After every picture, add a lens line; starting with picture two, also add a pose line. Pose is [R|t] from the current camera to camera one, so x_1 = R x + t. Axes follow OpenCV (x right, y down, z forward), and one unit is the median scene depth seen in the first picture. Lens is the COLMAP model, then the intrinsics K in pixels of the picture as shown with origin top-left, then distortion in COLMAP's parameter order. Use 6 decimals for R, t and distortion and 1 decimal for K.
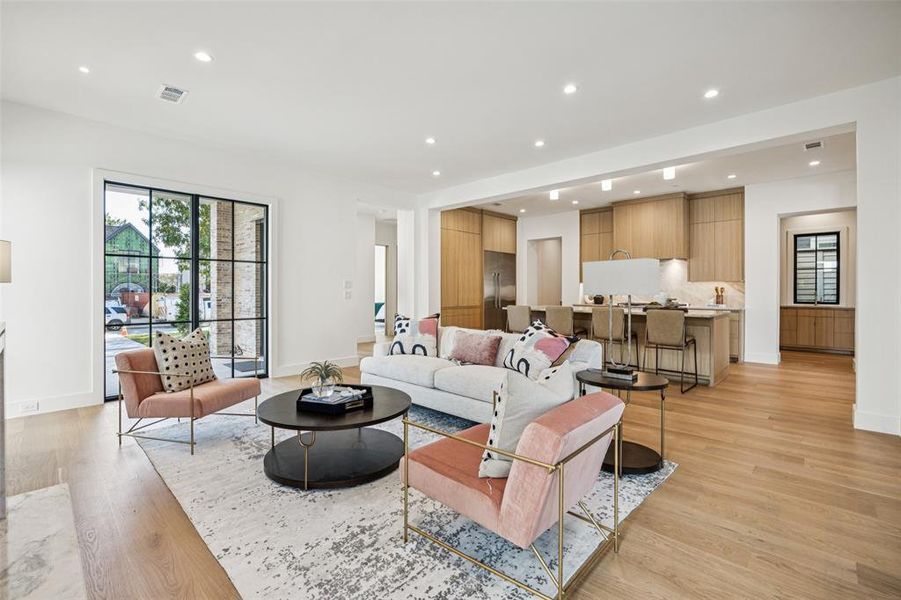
lens RADIAL K [[400.0, 0, 448.1], [0, 400.0, 295.5], [0, 0, 1]] dist [-0.002174, -0.000365]
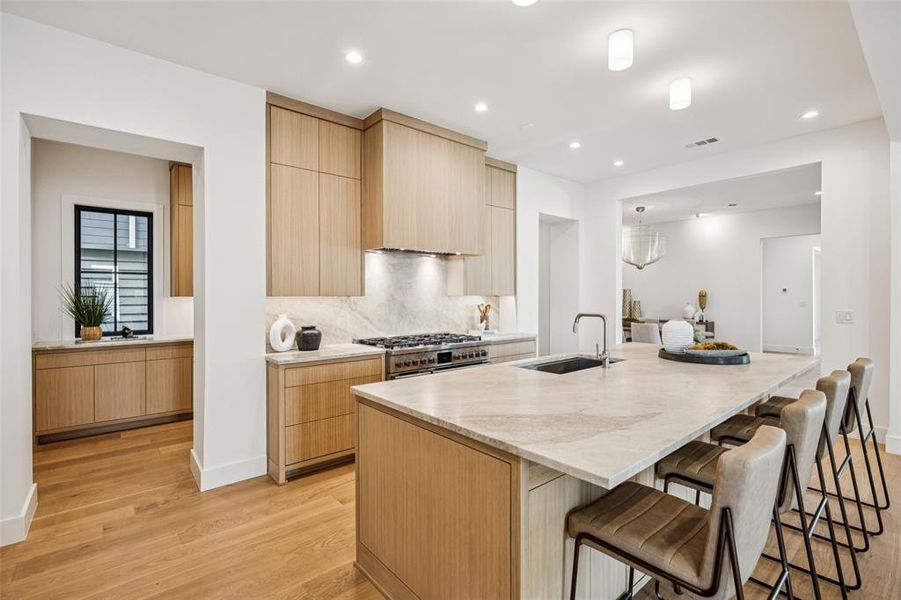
lens RADIAL K [[419.9, 0, 453.1], [0, 419.9, 295.5], [0, 0, 1]] dist [0.000517, -0.000166]
pose [[0.109985, -0.001602, 0.993932, -0.023130], [0.023194, 0.999731, -0.000956, -0.032670], [-0.993663, 0.023158, 0.109993, 0.891533]]
